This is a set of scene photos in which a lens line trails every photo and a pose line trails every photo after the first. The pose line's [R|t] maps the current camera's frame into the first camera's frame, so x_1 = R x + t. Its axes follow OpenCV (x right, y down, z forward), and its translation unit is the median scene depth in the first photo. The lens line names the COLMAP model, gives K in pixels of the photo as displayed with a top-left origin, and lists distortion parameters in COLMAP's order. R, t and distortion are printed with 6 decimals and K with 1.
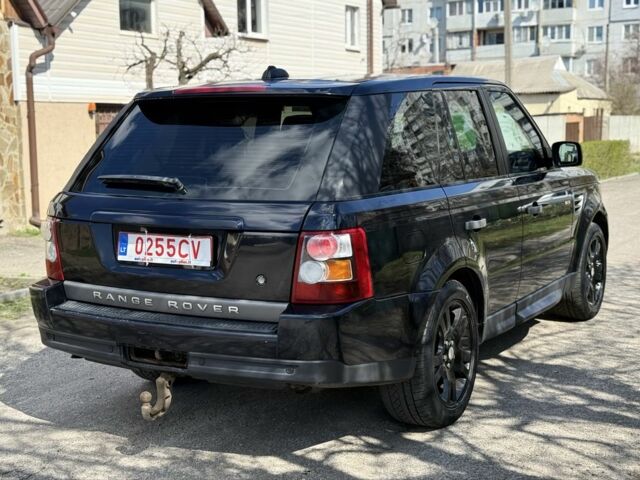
lens RADIAL K [[896.0, 0, 323.1], [0, 896.0, 239.5], [0, 0, 1]] dist [0.090171, 0.000000]
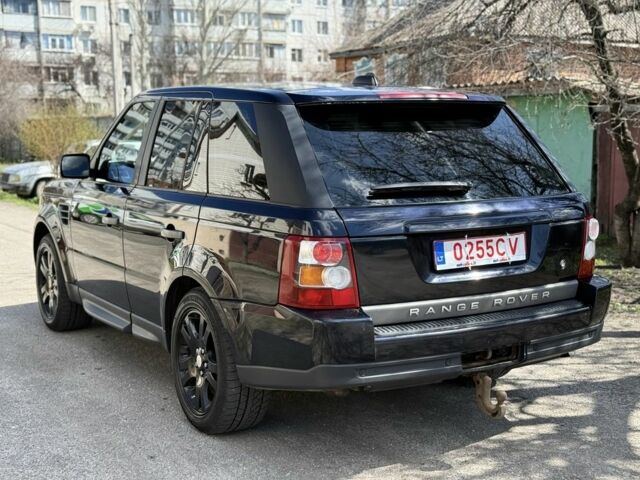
lens RADIAL K [[896.0, 0, 322.6], [0, 896.0, 240.2], [0, 0, 1]] dist [0.090171, 0.000000]
pose [[0.520501, -0.105221, 0.847353, -1.117806], [0.117311, 0.991780, 0.051095, -0.073670], [-0.845764, 0.072809, 0.528566, 0.604191]]
